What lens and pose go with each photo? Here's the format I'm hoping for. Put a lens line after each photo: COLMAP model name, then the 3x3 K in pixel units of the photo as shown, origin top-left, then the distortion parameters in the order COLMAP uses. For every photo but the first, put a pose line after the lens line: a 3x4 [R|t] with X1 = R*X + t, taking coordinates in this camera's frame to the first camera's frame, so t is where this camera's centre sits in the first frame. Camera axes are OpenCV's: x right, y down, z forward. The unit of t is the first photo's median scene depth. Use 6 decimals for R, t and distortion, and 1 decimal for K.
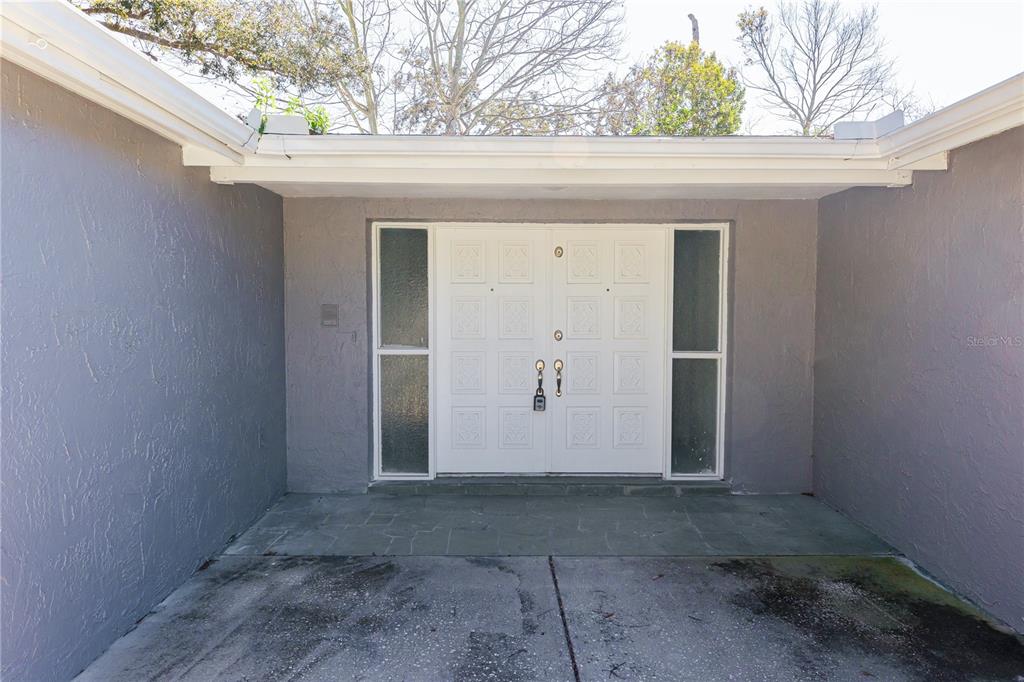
lens RADIAL K [[676.7, 0, 512.0], [0, 676.7, 341.0], [0, 0, 1]] dist [0.002294, 0.000391]
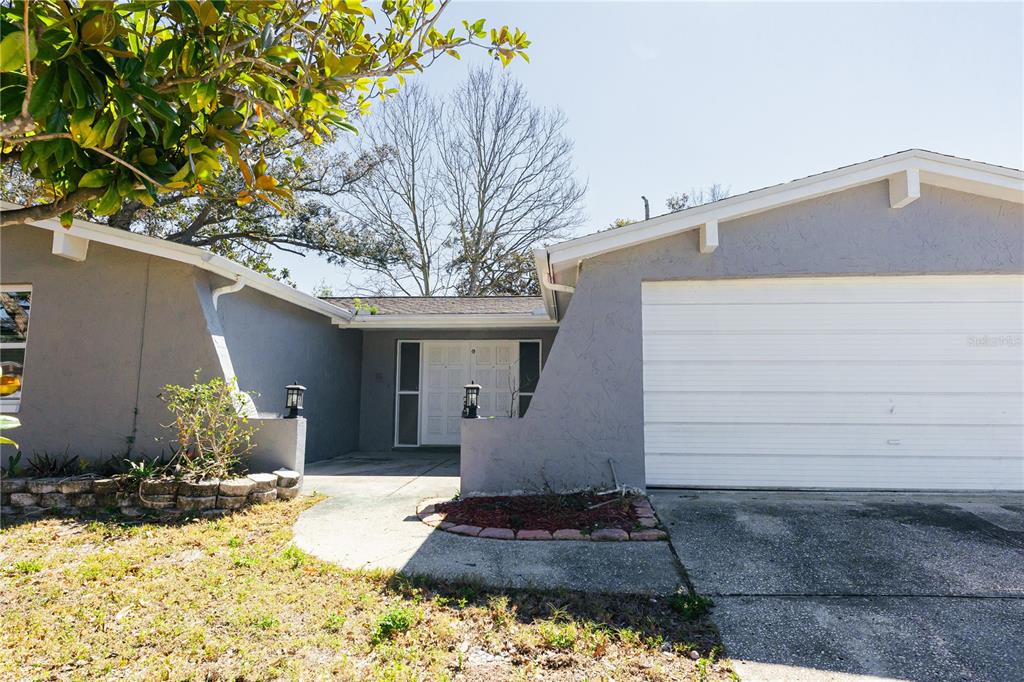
lens RADIAL K [[562.9, 0, 512.0], [0, 562.9, 341.0], [0, 0, 1]] dist [0.000274, 0.000008]
pose [[0.997081, -0.008109, -0.075914, 0.360480], [-0.004136, 0.987145, -0.159776, 0.152347], [0.076234, 0.159623, 0.984230, -0.977115]]
